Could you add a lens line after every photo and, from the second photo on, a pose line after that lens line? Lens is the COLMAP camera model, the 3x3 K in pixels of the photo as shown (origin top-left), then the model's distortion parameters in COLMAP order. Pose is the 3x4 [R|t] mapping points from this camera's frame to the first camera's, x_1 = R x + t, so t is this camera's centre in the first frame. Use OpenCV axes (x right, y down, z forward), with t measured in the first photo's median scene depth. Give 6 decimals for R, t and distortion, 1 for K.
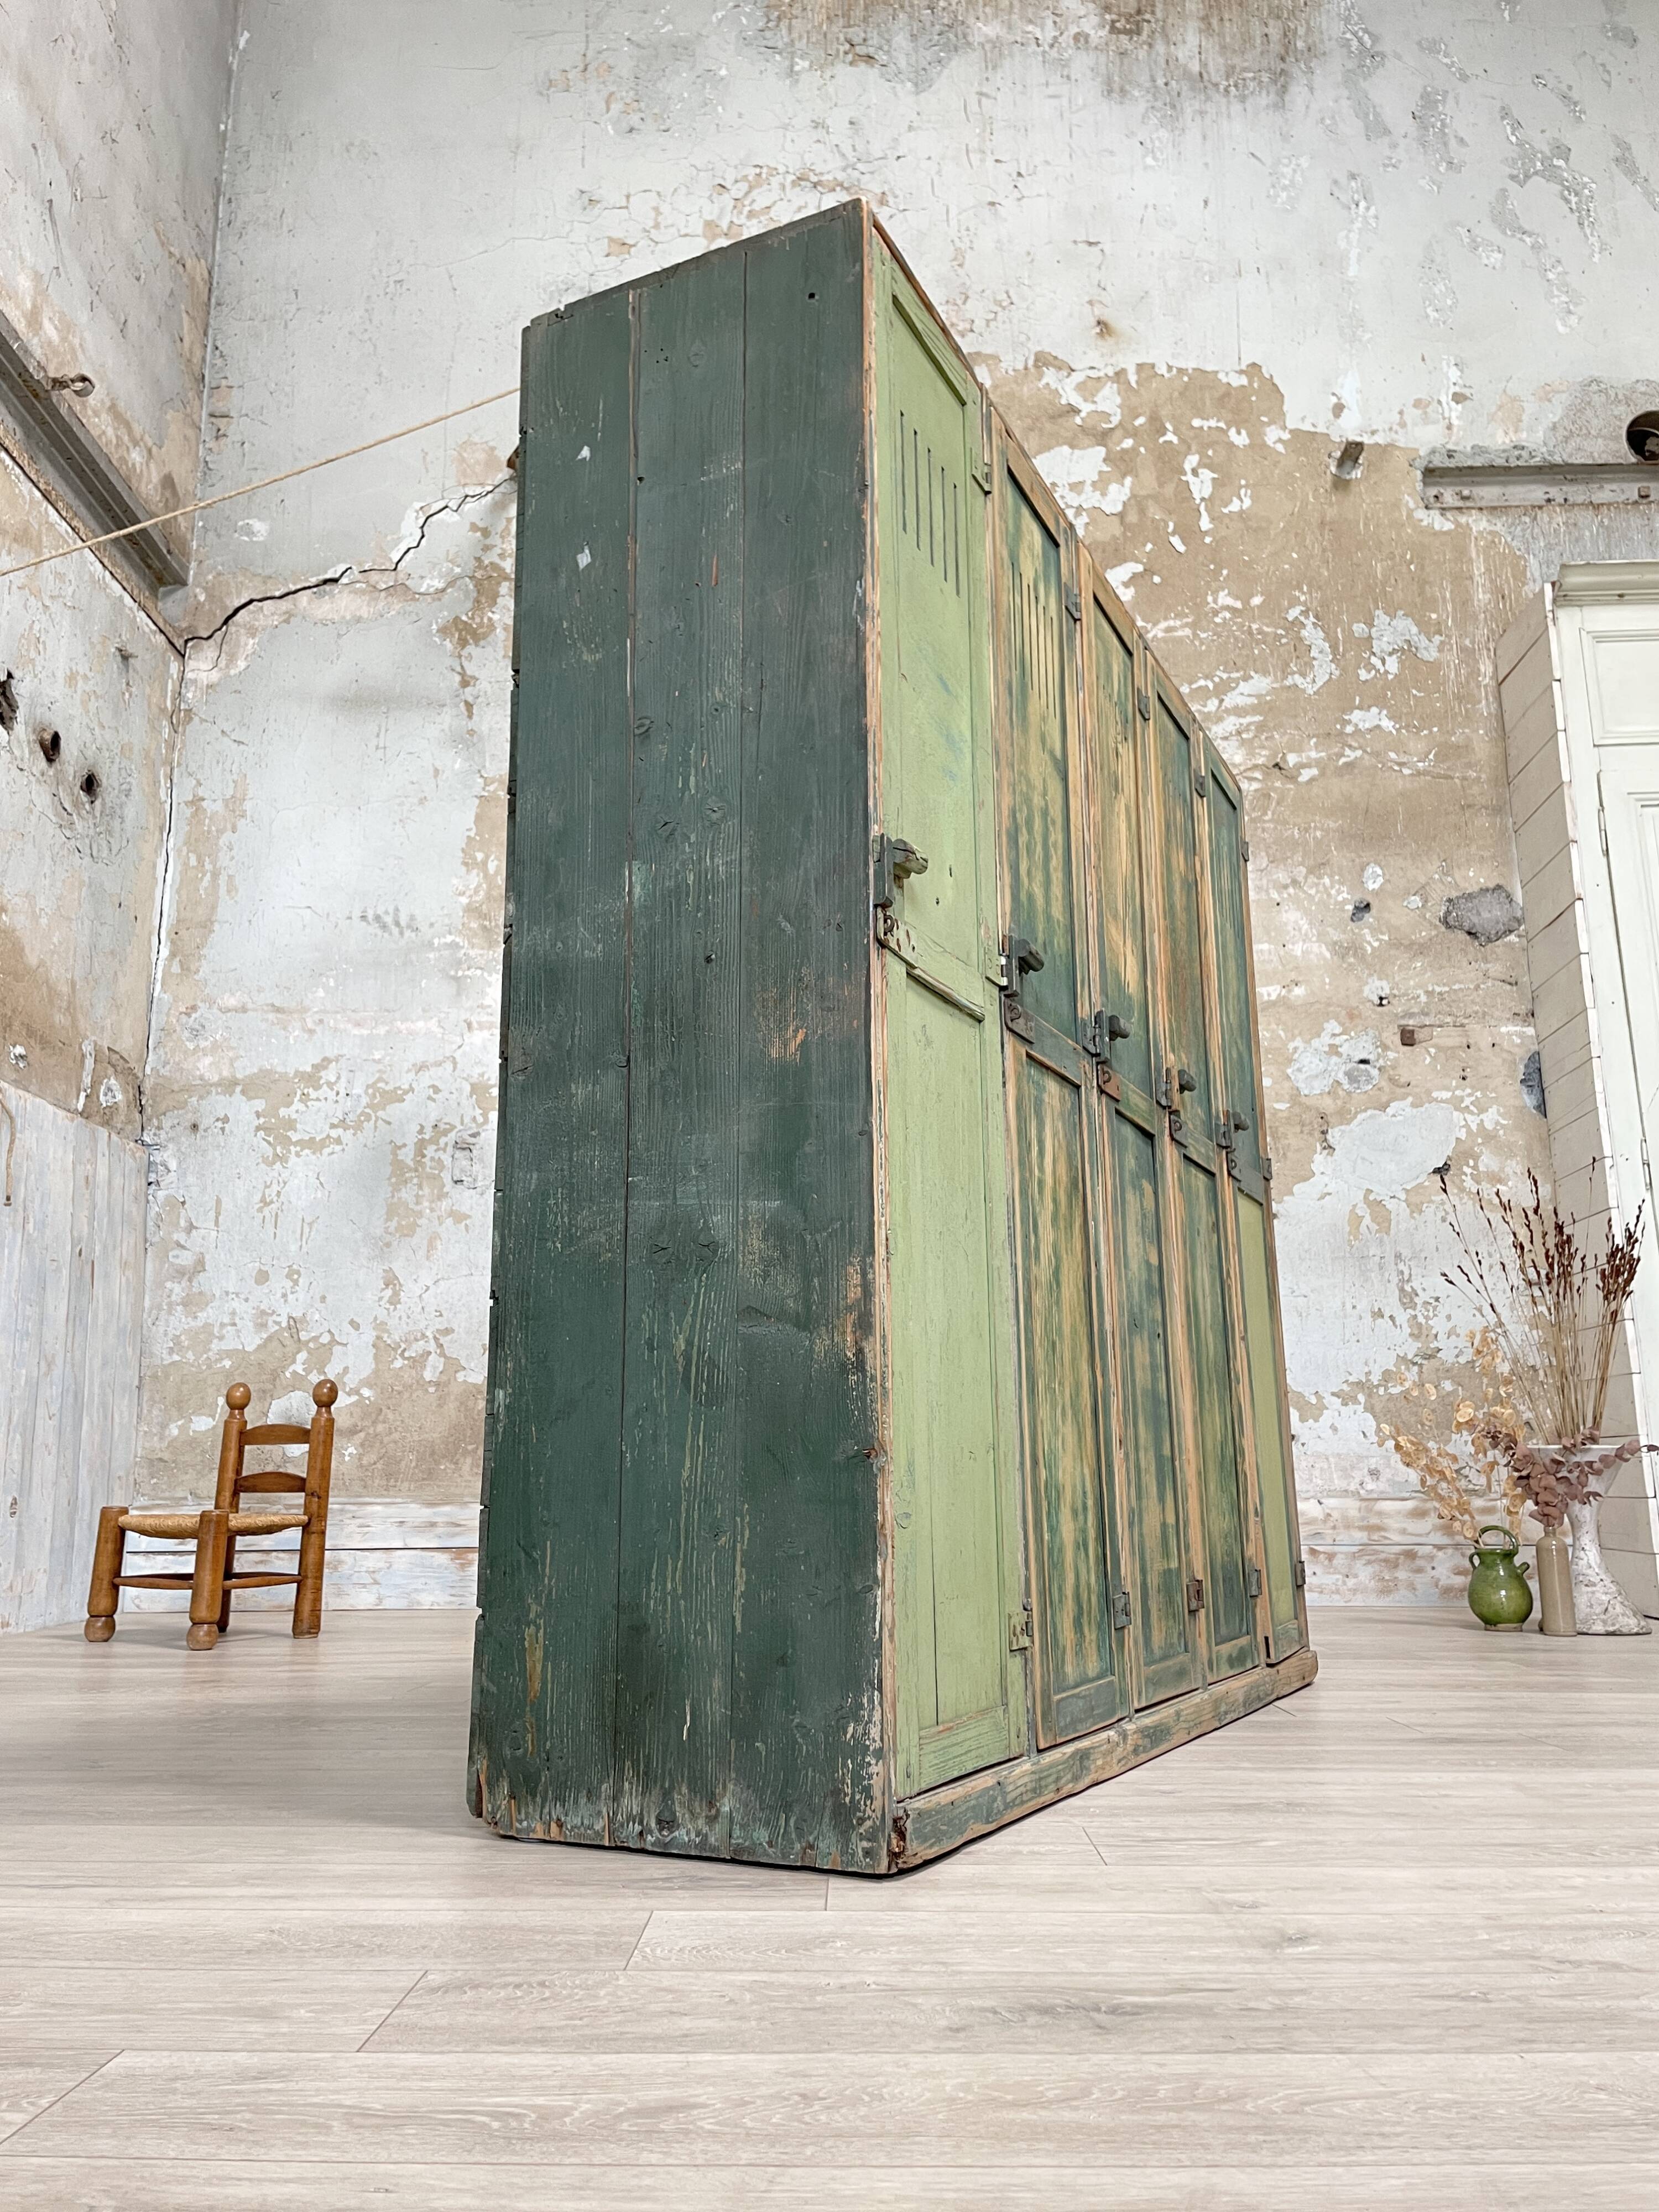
lens RADIAL K [[1669.8, 0, 830.9], [0, 1669.8, 1096.8], [0, 0, 1]] dist [0.089540, -0.112771]
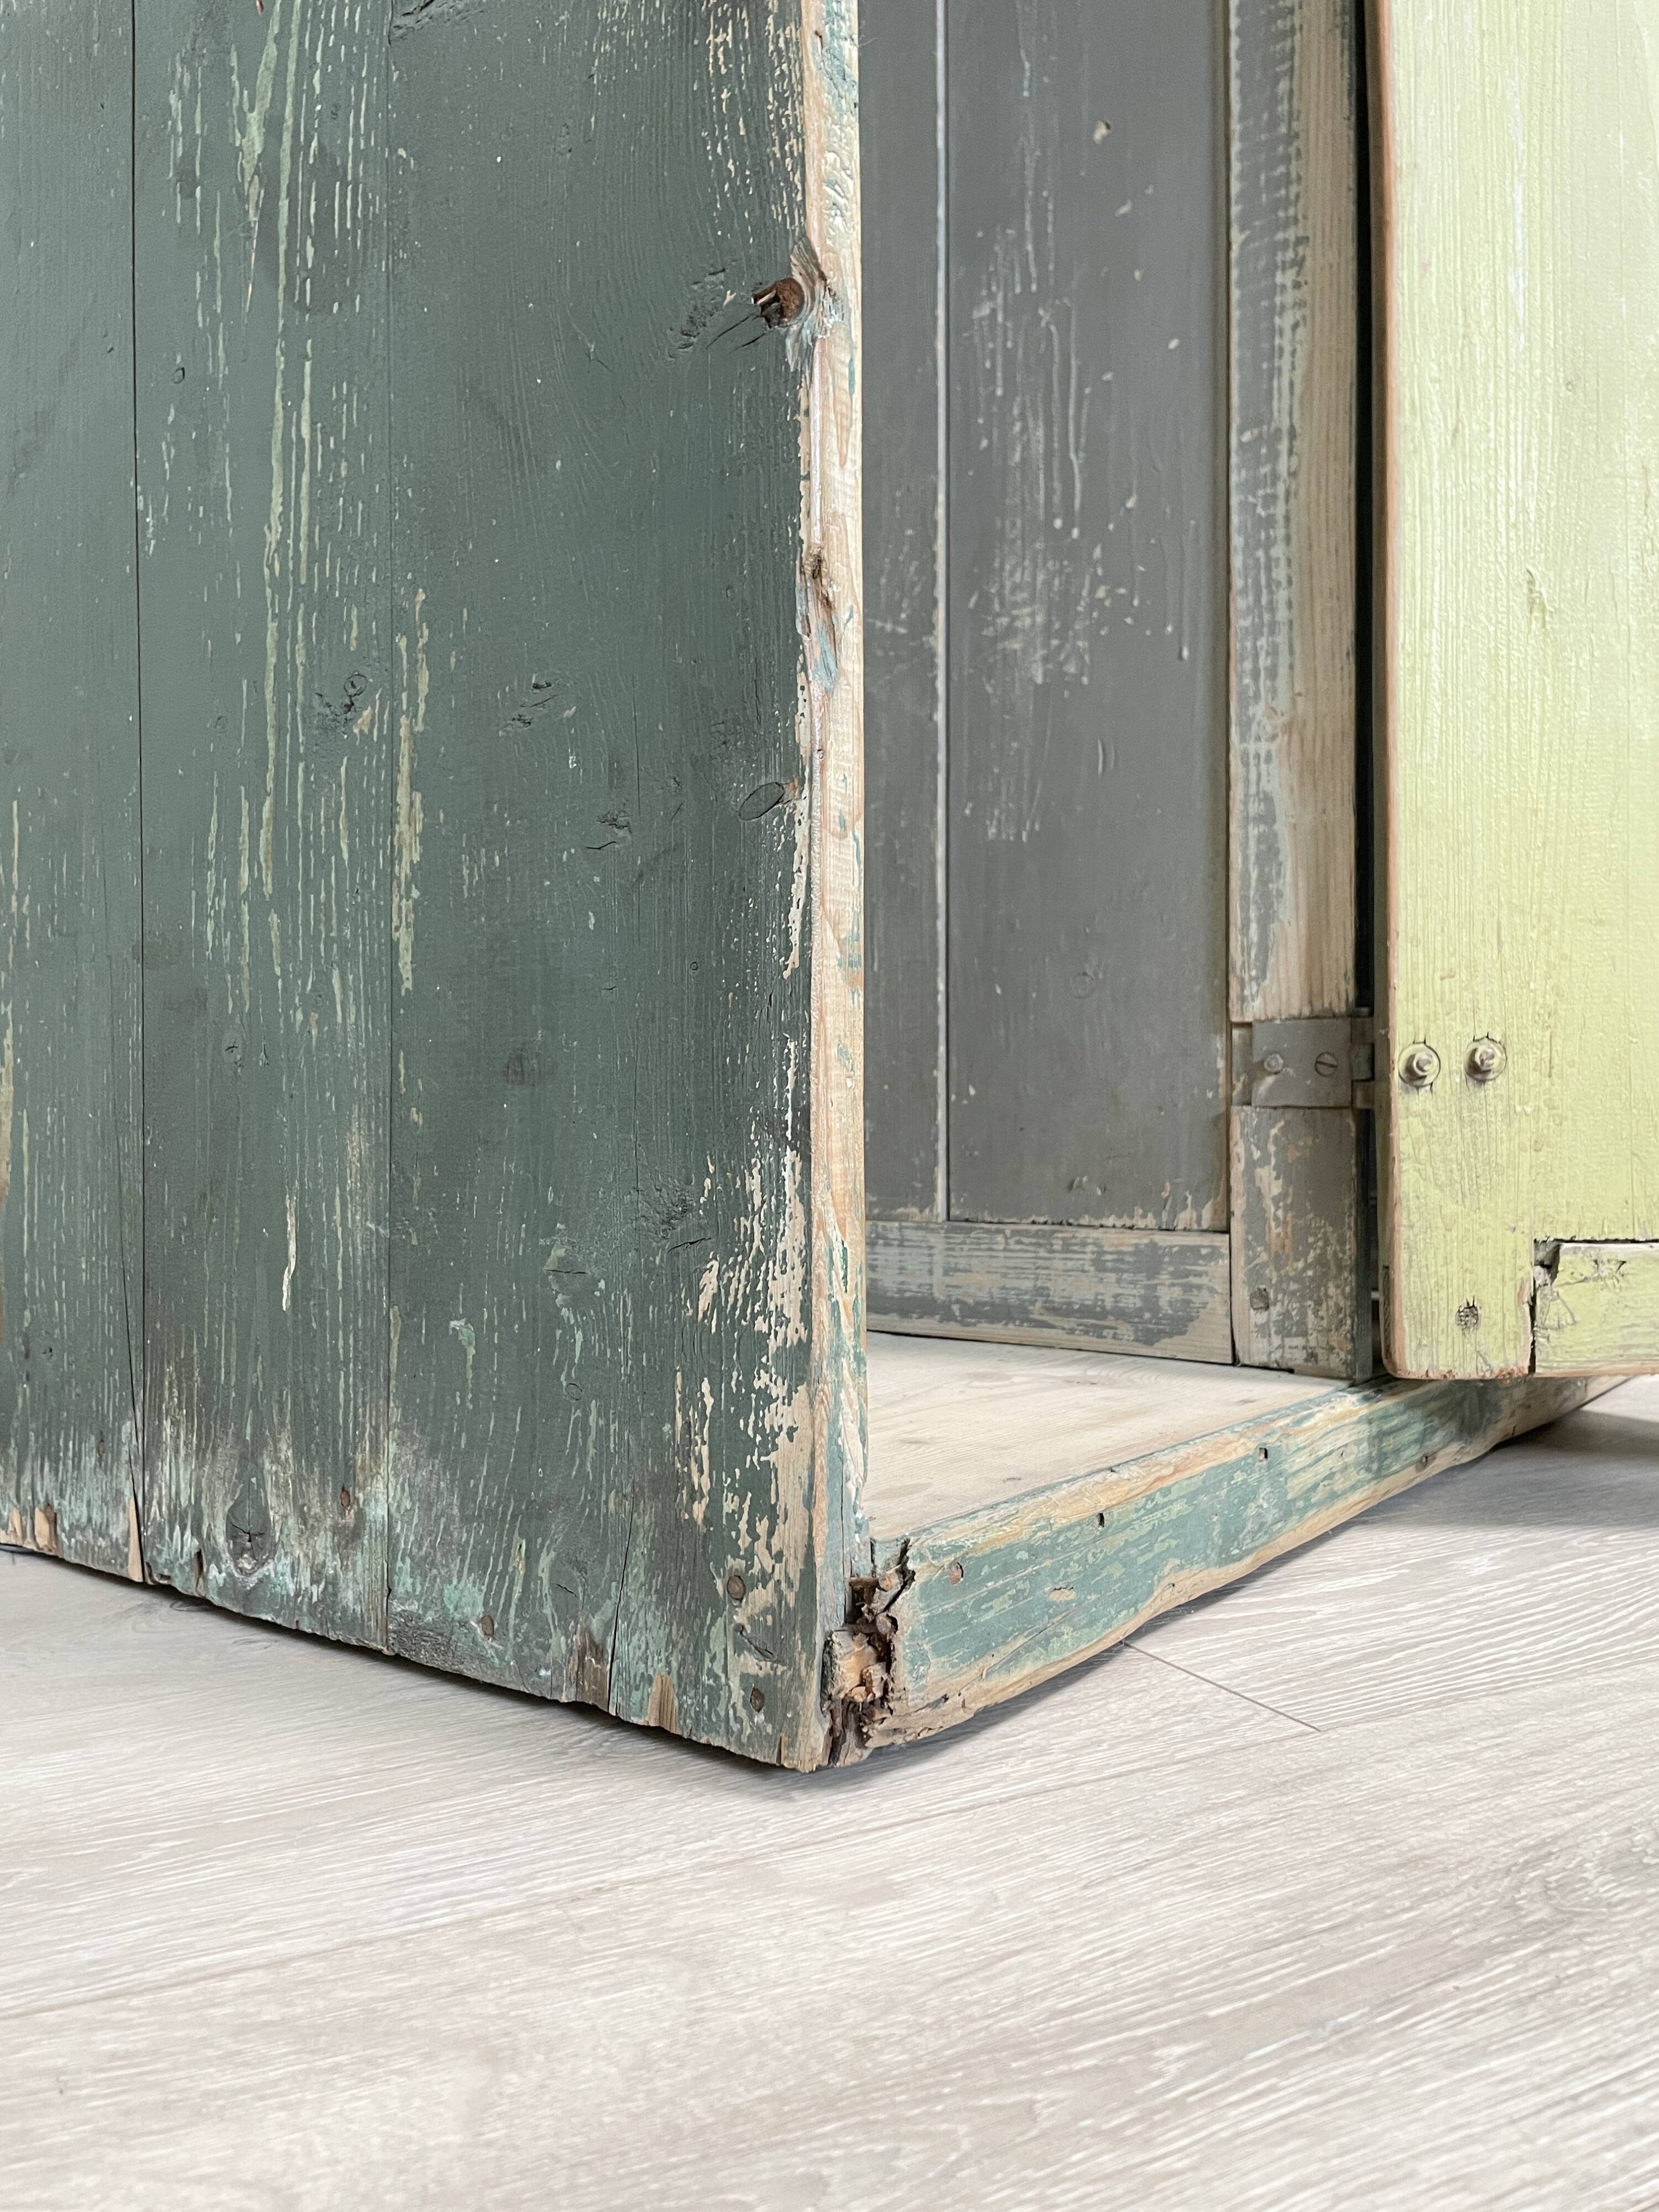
lens RADIAL K [[1669.8, 0, 830.9], [0, 1669.8, 1096.8], [0, 0, 1]] dist [0.089540, -0.112771]
pose [[0.984449, -0.000133, -0.175670, 0.078342], [0.038188, 0.976247, 0.213266, 0.277803], [0.171469, -0.216658, 0.961071, 0.720055]]
